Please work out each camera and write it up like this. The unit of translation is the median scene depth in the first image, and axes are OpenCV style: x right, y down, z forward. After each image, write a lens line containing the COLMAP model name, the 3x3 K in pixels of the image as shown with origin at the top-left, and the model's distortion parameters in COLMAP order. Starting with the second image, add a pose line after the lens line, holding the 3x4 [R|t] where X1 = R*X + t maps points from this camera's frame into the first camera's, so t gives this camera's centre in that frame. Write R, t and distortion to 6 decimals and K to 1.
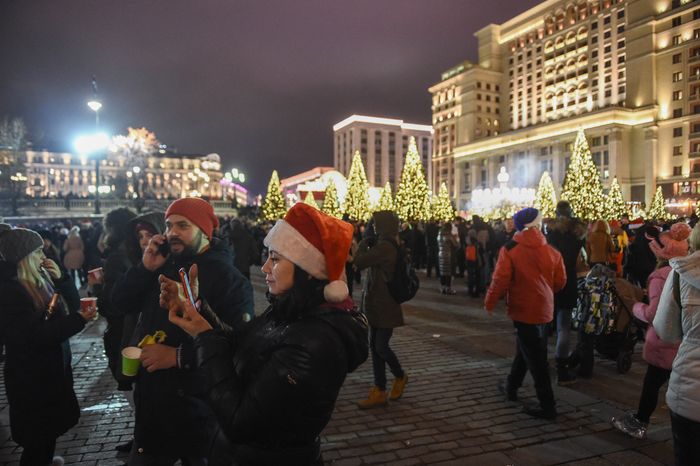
lens RADIAL K [[495.7, 0, 350.0], [0, 495.7, 233.0], [0, 0, 1]] dist [-0.037762, 0.000050]
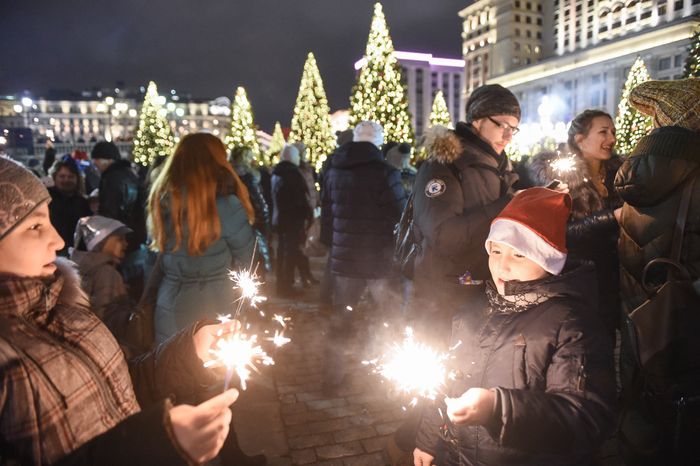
lens RADIAL K [[490.8, 0, 350.0], [0, 490.8, 233.0], [0, 0, 1]] dist [-0.035992, -0.003101]
pose [[0.997254, -0.008255, -0.073596, 0.031922], [0.015980, 0.994343, 0.105004, -0.001097], [0.072313, -0.105891, 0.991745, 0.109293]]
